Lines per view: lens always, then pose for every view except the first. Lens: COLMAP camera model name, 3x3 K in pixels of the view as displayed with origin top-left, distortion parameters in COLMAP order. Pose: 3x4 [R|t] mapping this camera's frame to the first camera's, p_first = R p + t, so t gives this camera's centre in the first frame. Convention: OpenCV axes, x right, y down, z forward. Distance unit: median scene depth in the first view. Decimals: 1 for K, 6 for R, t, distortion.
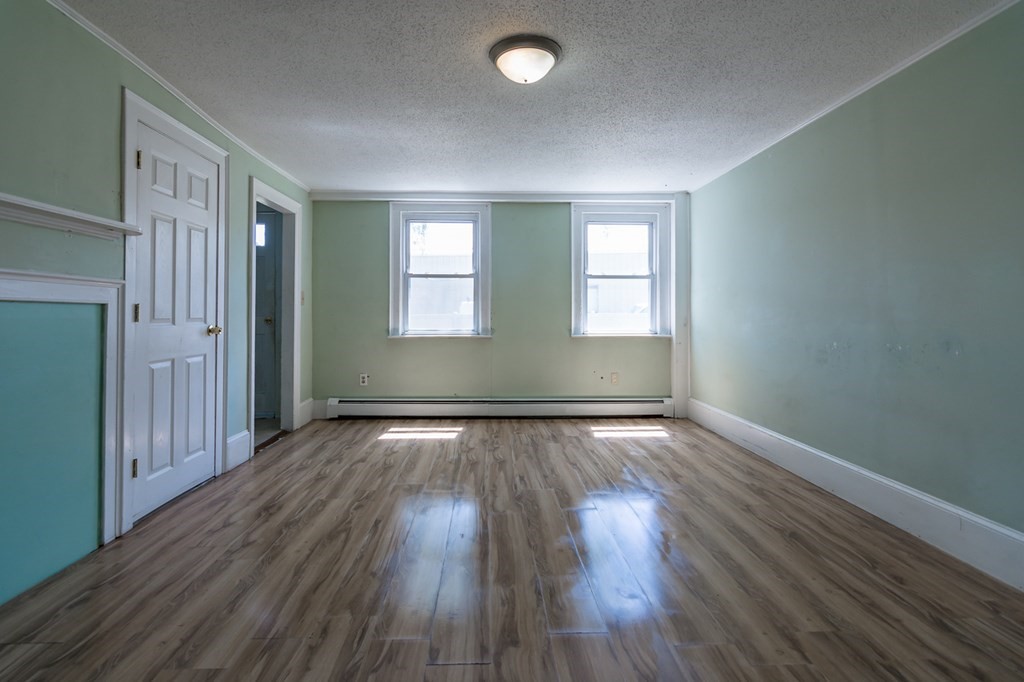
lens RADIAL K [[522.6, 0, 512.0], [0, 522.6, 341.0], [0, 0, 1]] dist [0.000952, 0.000095]
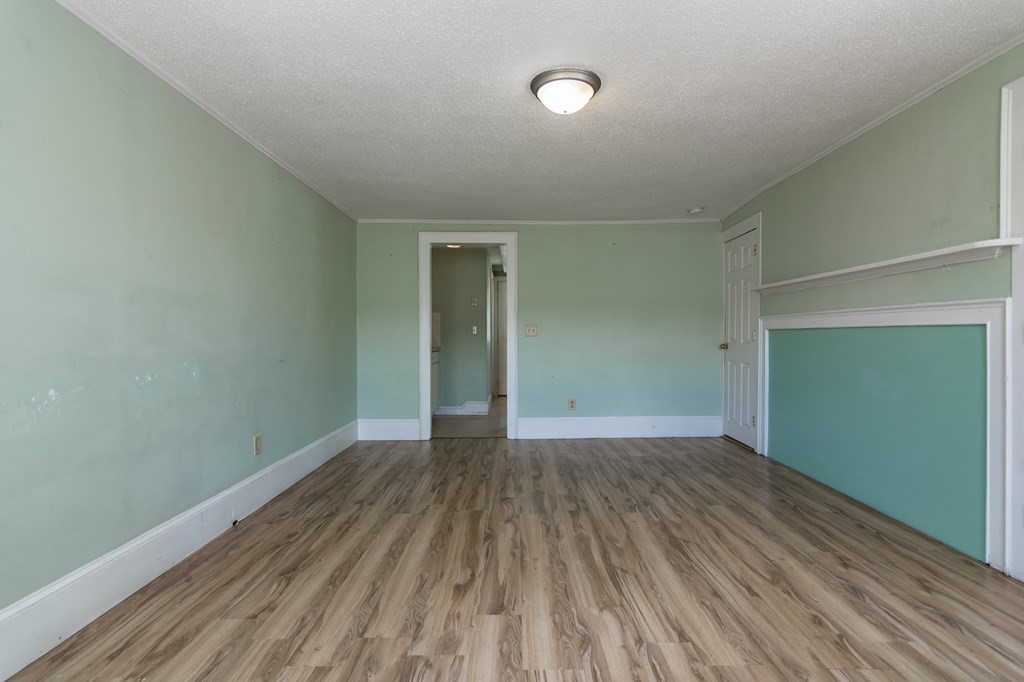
lens RADIAL K [[522.6, 0, 512.0], [0, 522.6, 341.0], [0, 0, 1]] dist [0.000952, 0.000095]
pose [[-0.998559, 0.006523, 0.053273, 0.079936], [0.009779, 0.998085, 0.061079, -0.110850], [-0.052772, 0.061512, -0.996710, 2.015007]]
